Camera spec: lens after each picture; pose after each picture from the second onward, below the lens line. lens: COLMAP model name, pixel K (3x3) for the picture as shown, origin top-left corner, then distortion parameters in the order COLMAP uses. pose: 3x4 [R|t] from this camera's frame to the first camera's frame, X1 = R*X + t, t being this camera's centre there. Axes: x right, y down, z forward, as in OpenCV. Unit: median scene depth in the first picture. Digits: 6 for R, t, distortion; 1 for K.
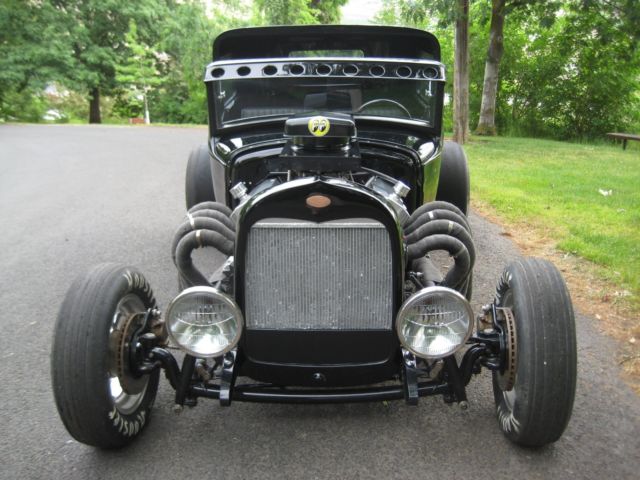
lens RADIAL K [[672.7, 0, 325.7], [0, 672.7, 243.7], [0, 0, 1]] dist [-0.074797, 0.000000]
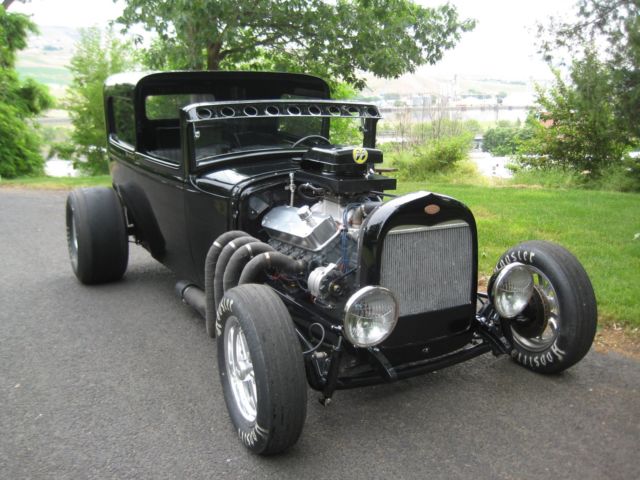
lens RADIAL K [[672.7, 0, 317.7], [0, 672.7, 239.0], [0, 0, 1]] dist [-0.074797, 0.000000]
pose [[0.873567, -0.098346, 0.476664, -0.773803], [0.131189, 0.990703, -0.036021, 0.010392], [-0.468690, 0.094000, 0.878347, -0.022125]]
